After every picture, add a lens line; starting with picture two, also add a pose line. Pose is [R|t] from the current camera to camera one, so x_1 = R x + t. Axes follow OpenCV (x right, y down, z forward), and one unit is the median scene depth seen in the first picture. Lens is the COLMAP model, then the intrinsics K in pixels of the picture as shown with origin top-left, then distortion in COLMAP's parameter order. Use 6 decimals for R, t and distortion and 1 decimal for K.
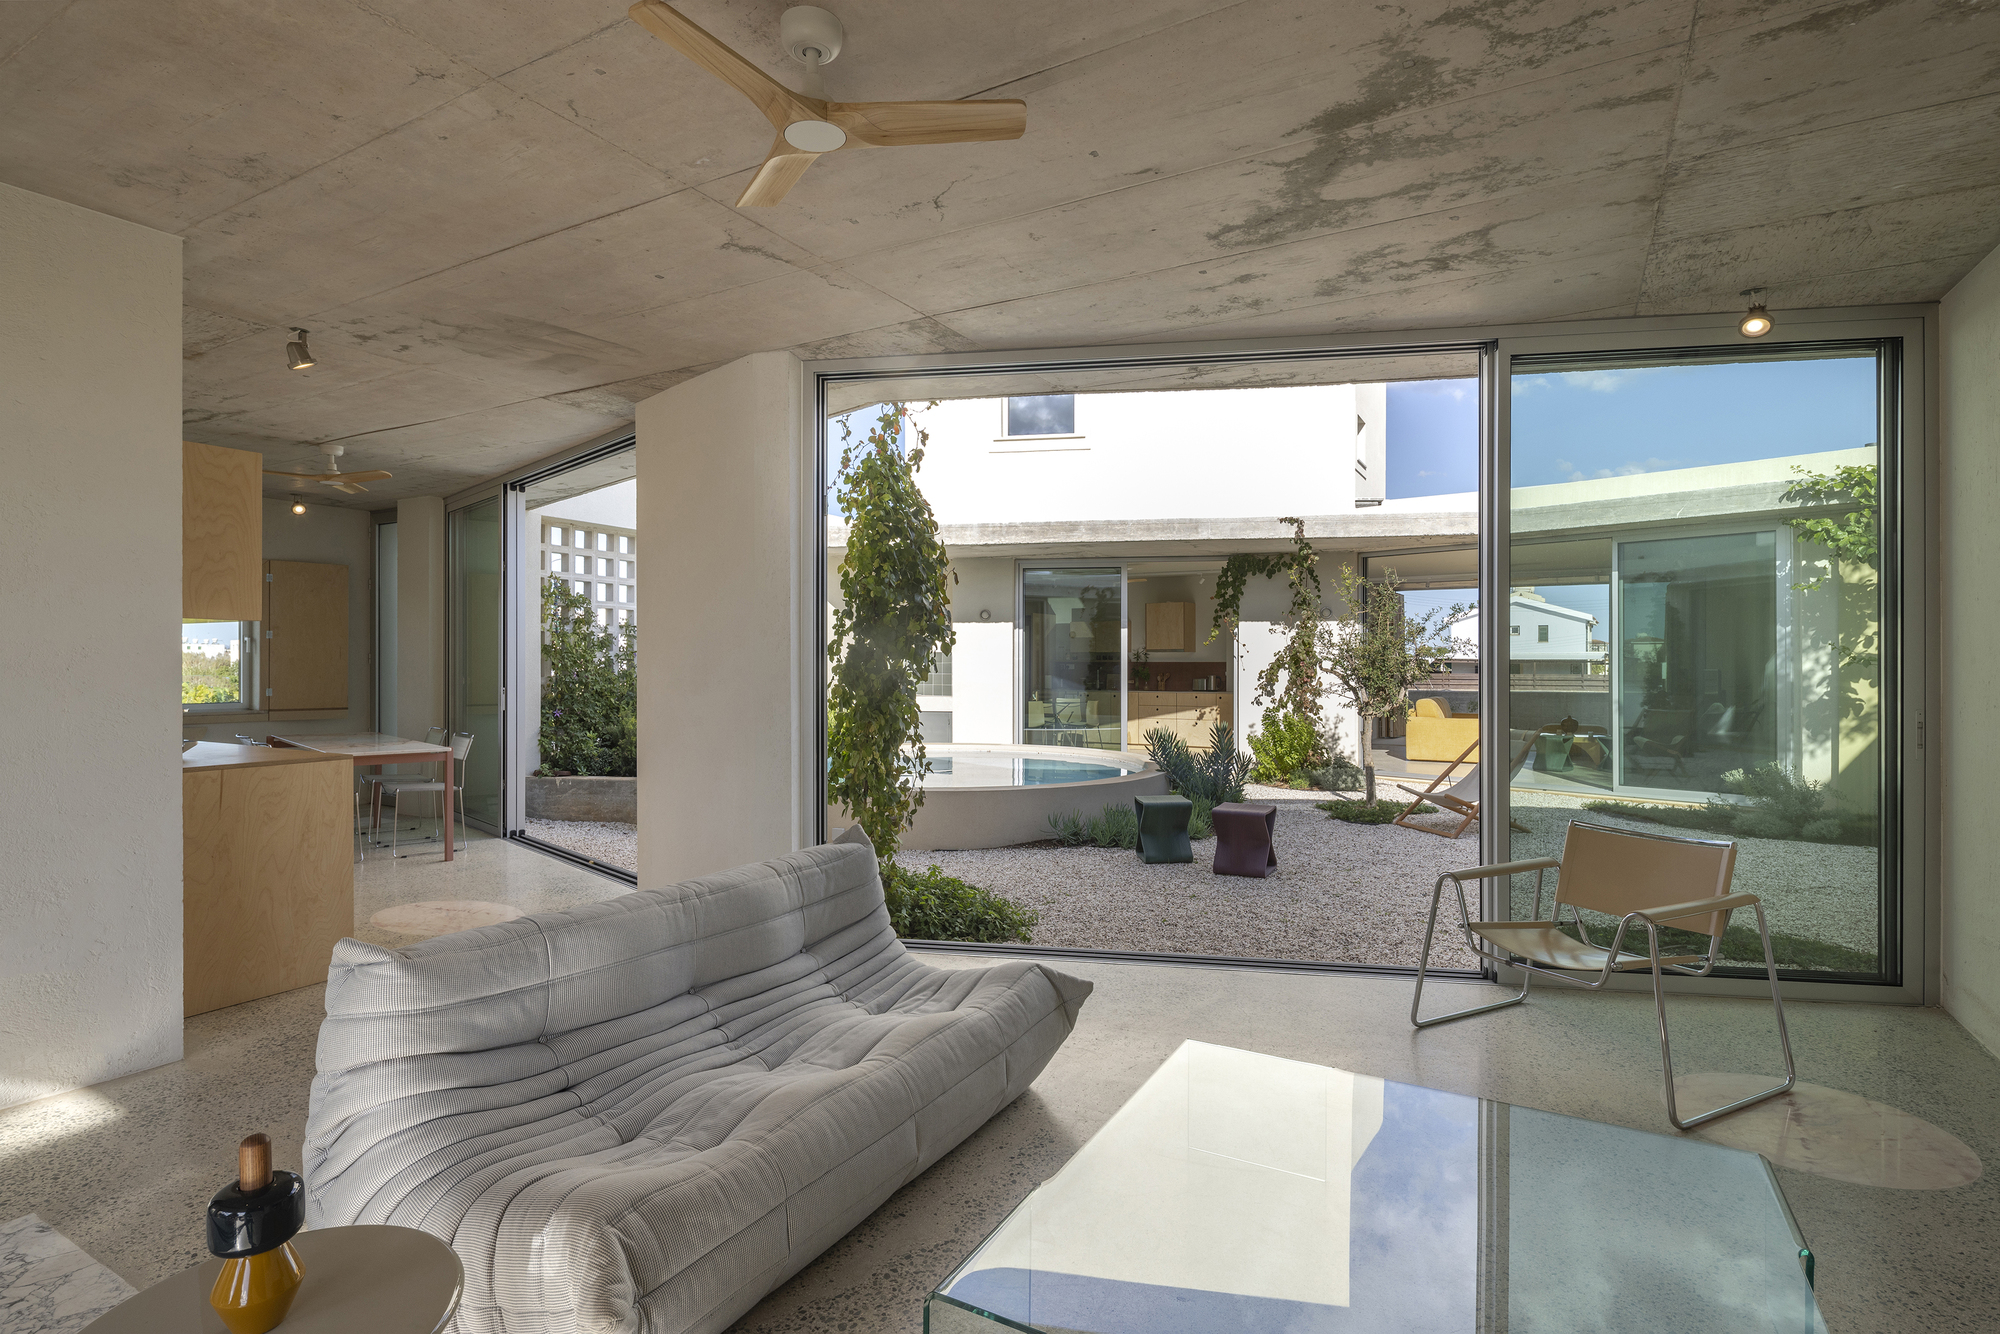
lens RADIAL K [[950.6, 0, 1001.1], [0, 950.6, 644.2], [0, 0, 1]] dist [-0.000121, 0.000097]
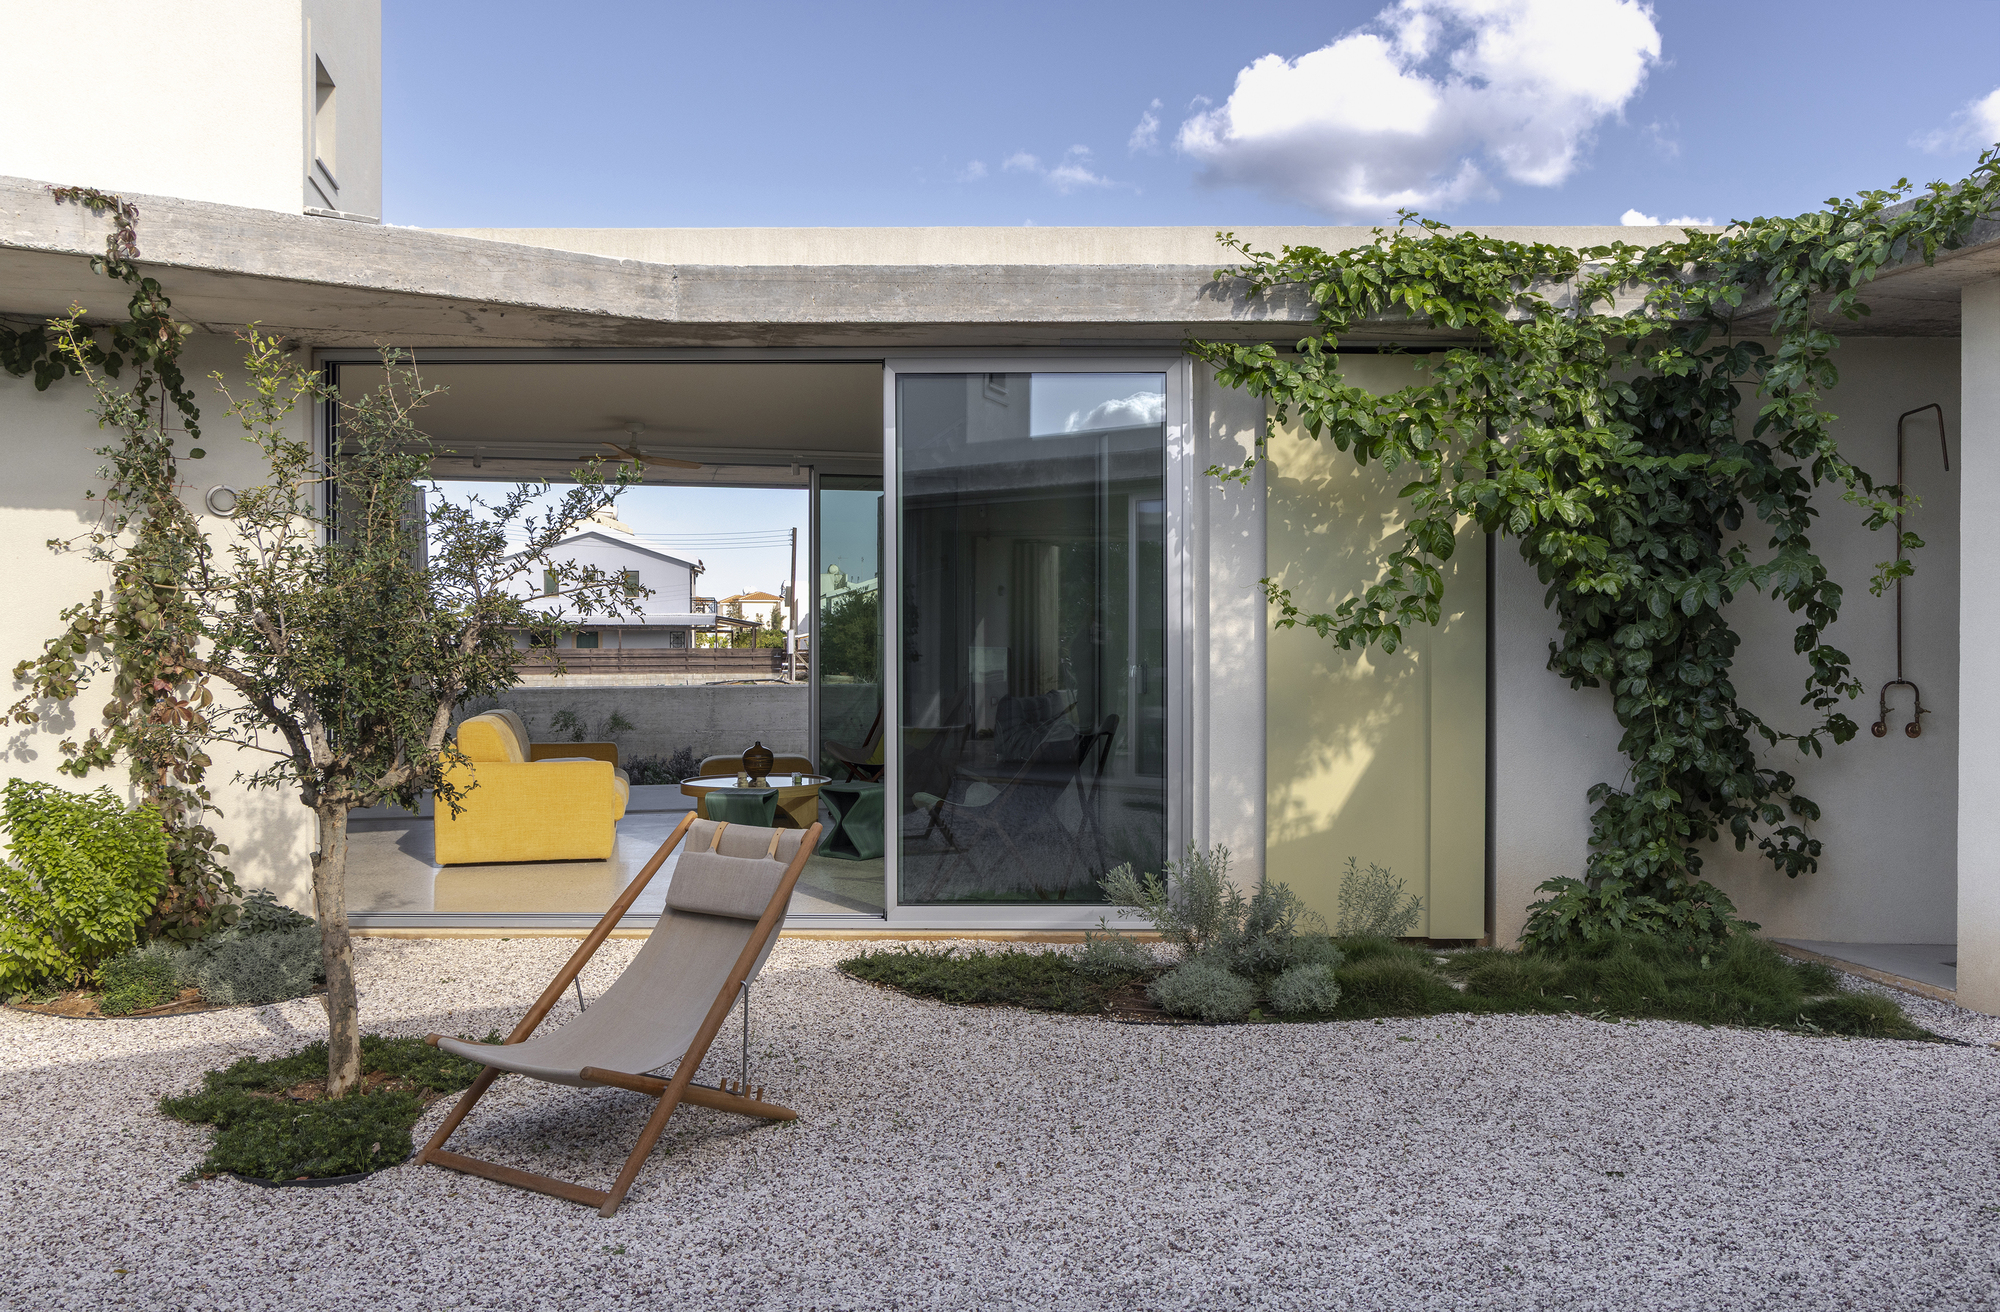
lens RADIAL K [[1647.1, 0, 1040.0], [0, 1647.1, 653.7], [0, 0, 1]] dist [0.004290, 0.004348]
pose [[0.720858, -0.012358, 0.692972, 0.147291], [-0.010657, 0.999525, 0.028910, 0.004483], [-0.693001, -0.028225, 0.720384, 0.370909]]
